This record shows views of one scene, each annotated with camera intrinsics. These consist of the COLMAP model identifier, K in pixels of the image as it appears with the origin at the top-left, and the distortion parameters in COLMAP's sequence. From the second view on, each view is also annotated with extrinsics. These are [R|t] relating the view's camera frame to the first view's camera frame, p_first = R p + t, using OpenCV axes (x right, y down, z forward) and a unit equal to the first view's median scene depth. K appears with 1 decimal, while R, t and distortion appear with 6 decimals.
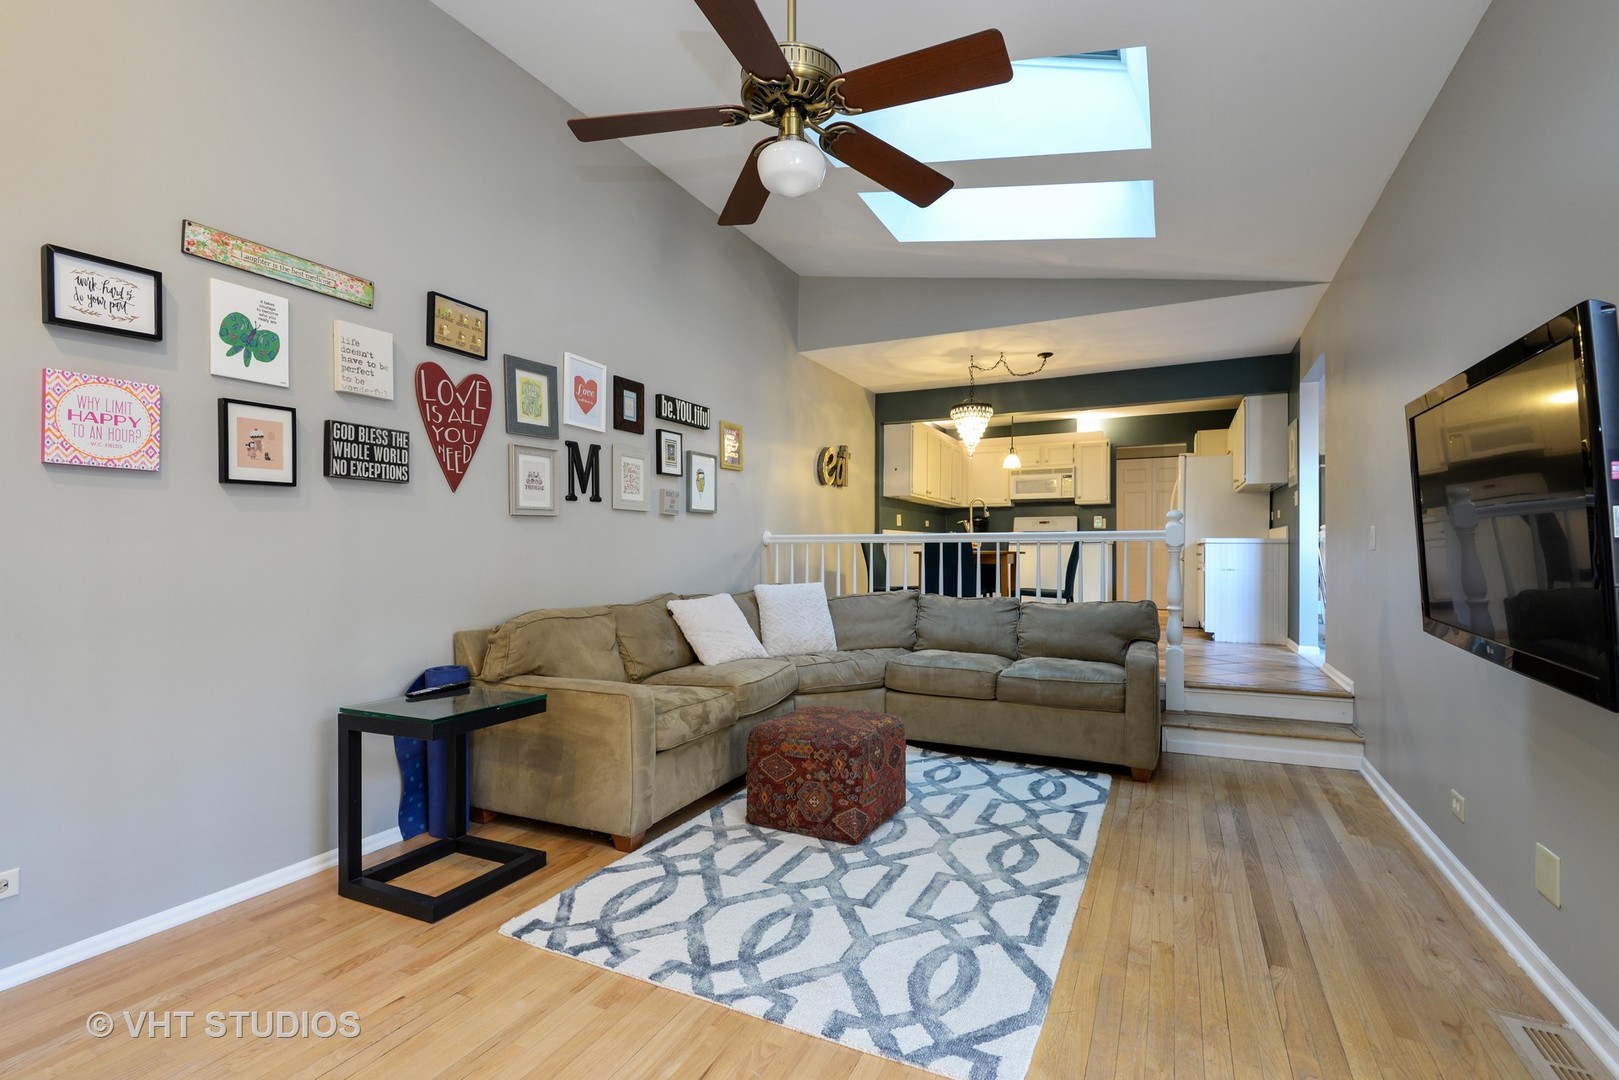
lens RADIAL K [[734.8, 0, 809.7], [0, 734.8, 549.4], [0, 0, 1]] dist [0.040419, -0.026866]
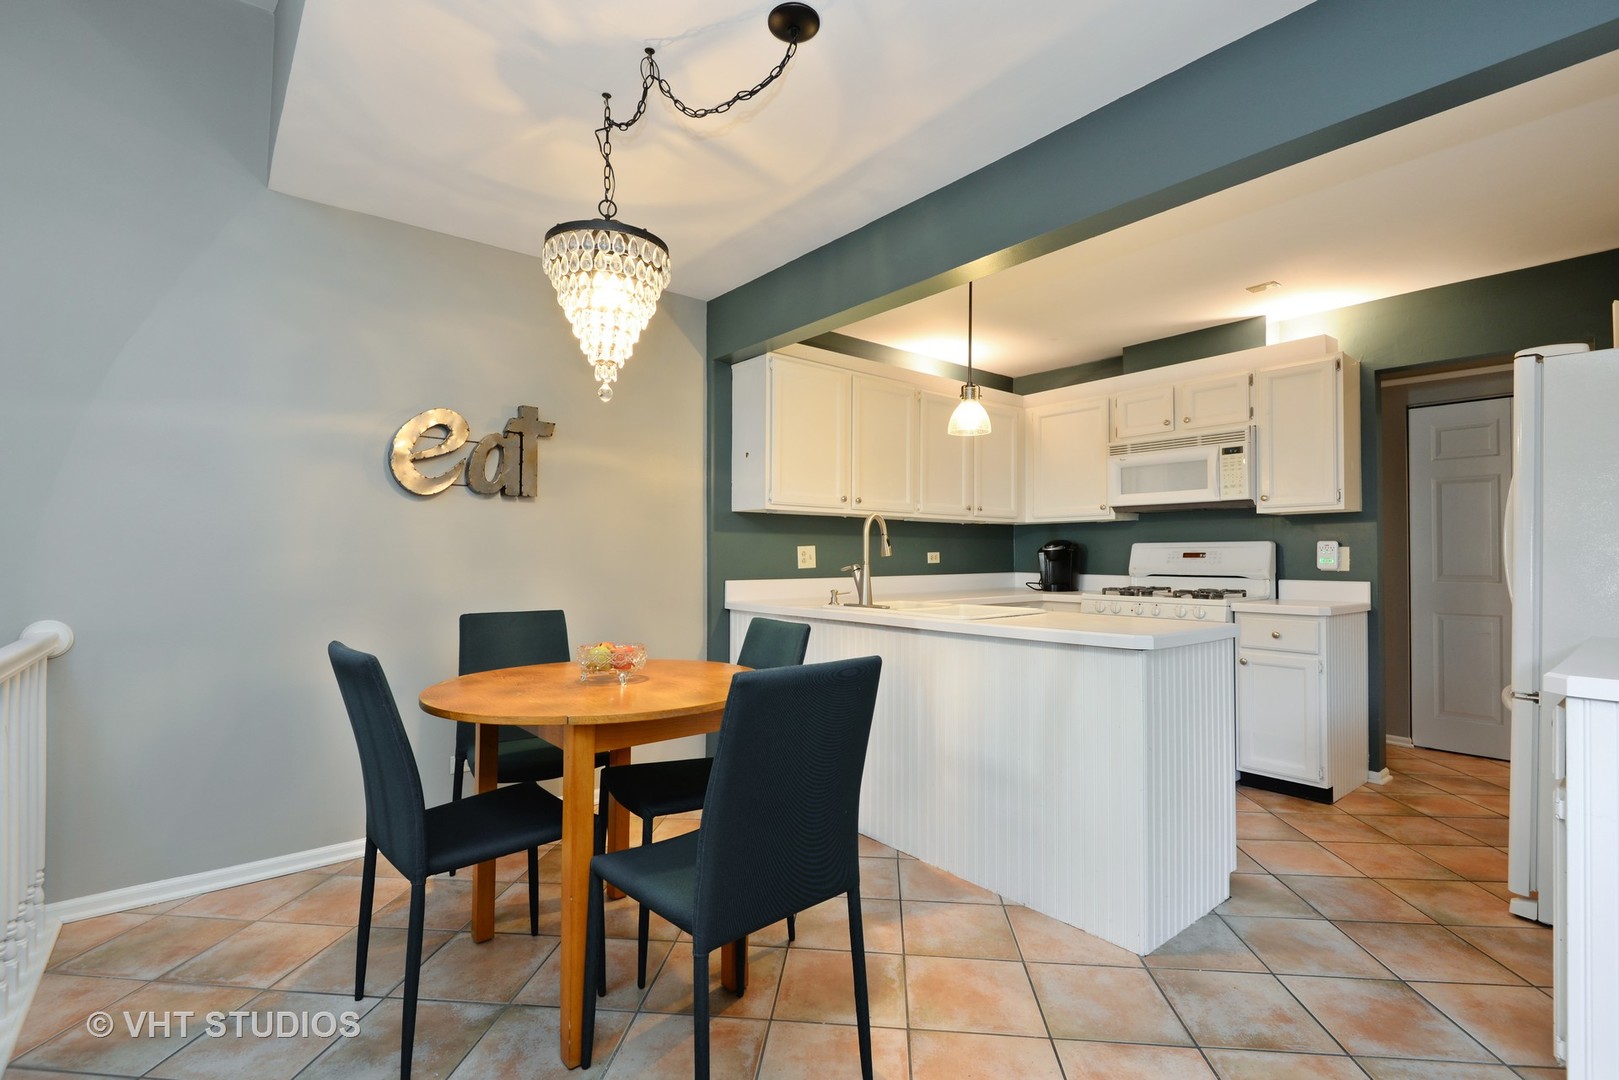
lens RADIAL K [[734.8, 0, 809.7], [0, 734.8, 549.4], [0, 0, 1]] dist [0.040419, -0.026866]
pose [[0.910337, -0.001772, -0.413864, 0.299046], [-0.000232, 0.999988, -0.004792, -0.038714], [0.413868, 0.004458, 0.910326, 0.497837]]
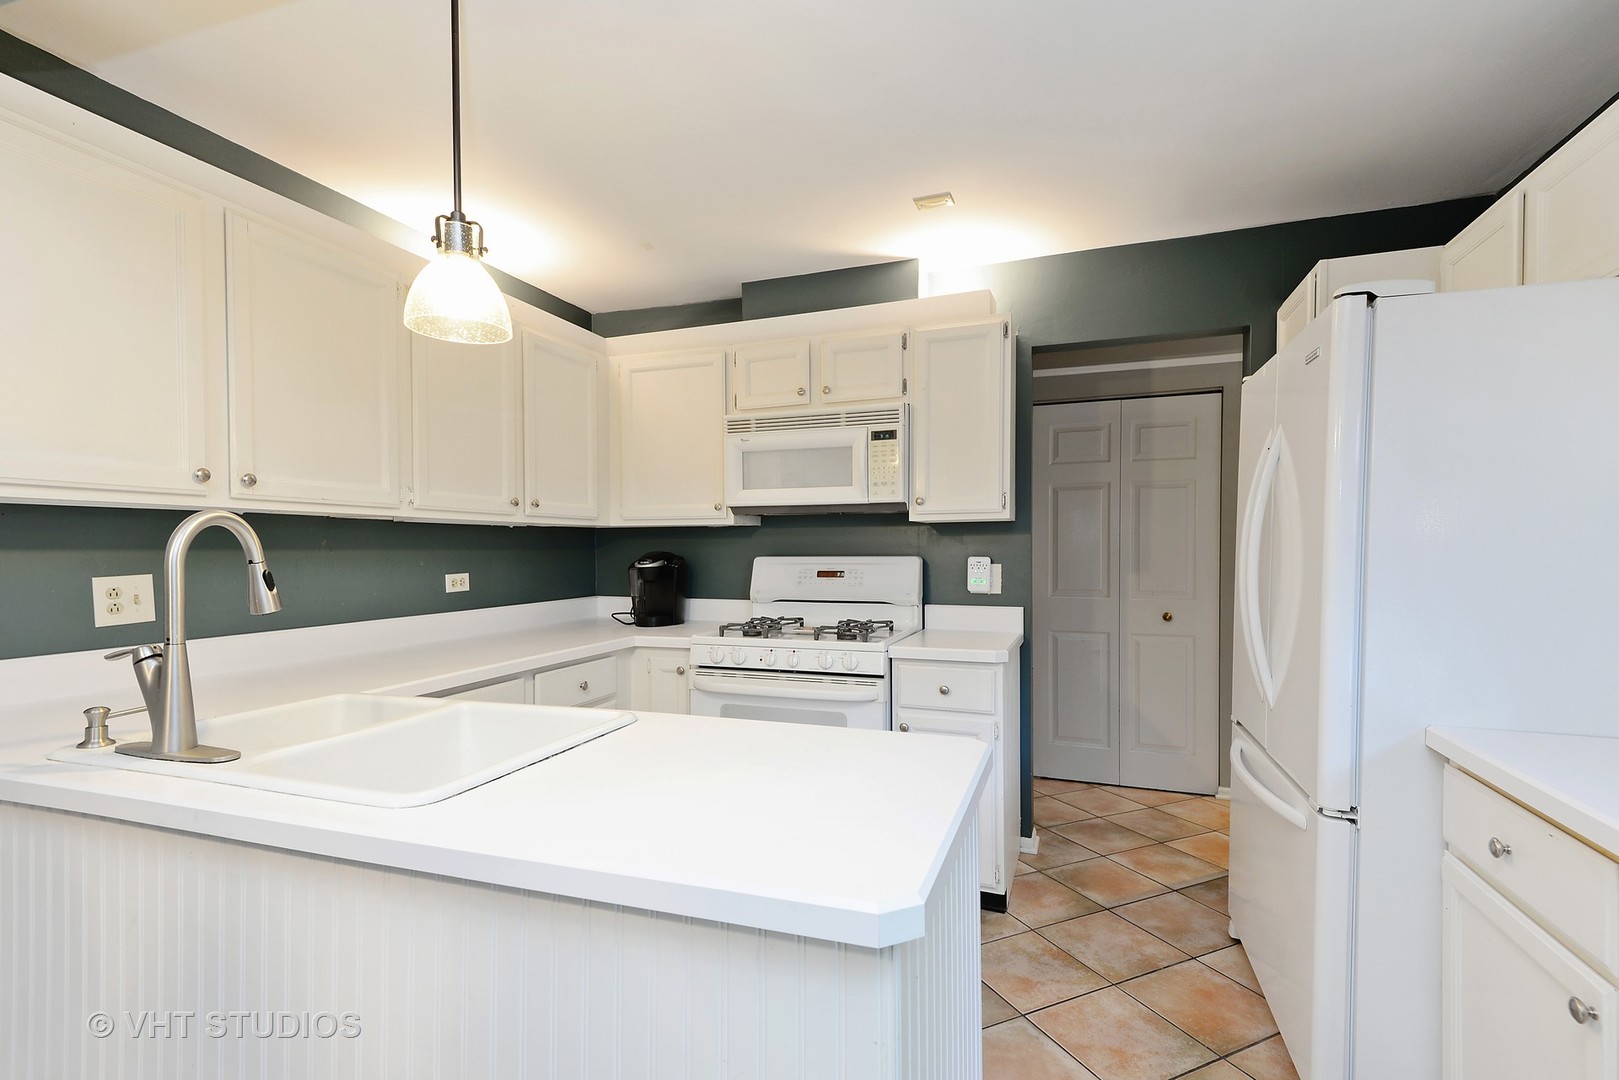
lens RADIAL K [[734.8, 0, 809.7], [0, 734.8, 549.4], [0, 0, 1]] dist [0.040419, -0.026866]
pose [[0.994543, -0.003278, 0.104278, 0.279928], [0.002803, 0.999985, 0.004698, -0.050756], [-0.104292, -0.004380, 0.994537, 0.679208]]
